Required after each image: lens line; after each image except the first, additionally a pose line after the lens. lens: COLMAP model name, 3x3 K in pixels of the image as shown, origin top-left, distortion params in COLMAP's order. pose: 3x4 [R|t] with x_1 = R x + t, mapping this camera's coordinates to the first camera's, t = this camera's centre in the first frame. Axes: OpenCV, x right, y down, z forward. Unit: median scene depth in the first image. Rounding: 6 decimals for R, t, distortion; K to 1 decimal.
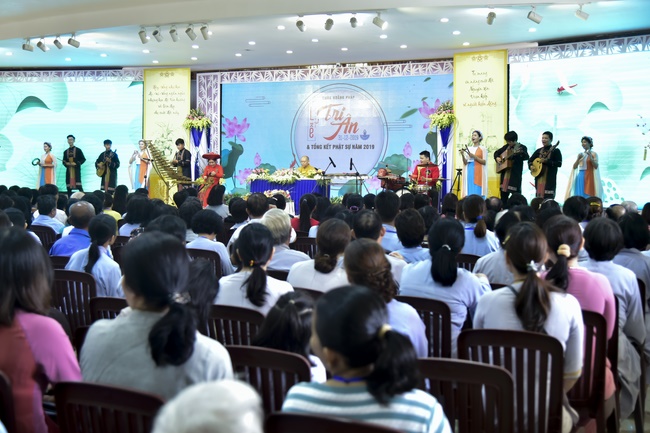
lens RADIAL K [[921.3, 0, 325.1], [0, 921.3, 216.4], [0, 0, 1]] dist [0.013476, 0.000000]
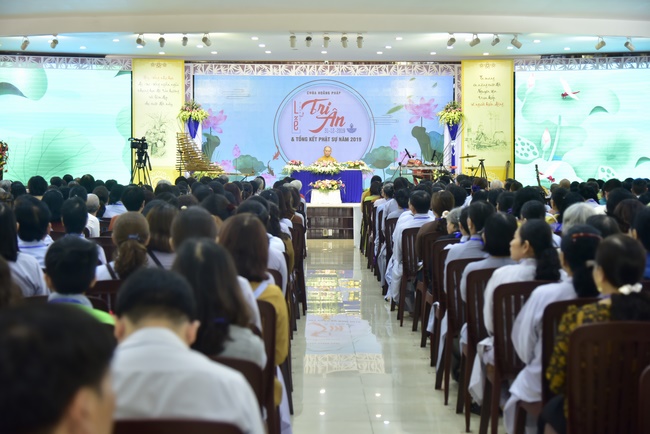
lens RADIAL K [[1150.2, 0, 324.8], [0, 1150.2, 216.3], [0, 0, 1]] dist [0.030334, 0.000000]
pose [[0.885854, -0.027444, 0.463152, -0.606129], [0.028144, 0.999589, 0.005401, 0.006429], [-0.463110, 0.008251, 0.886262, -0.178488]]
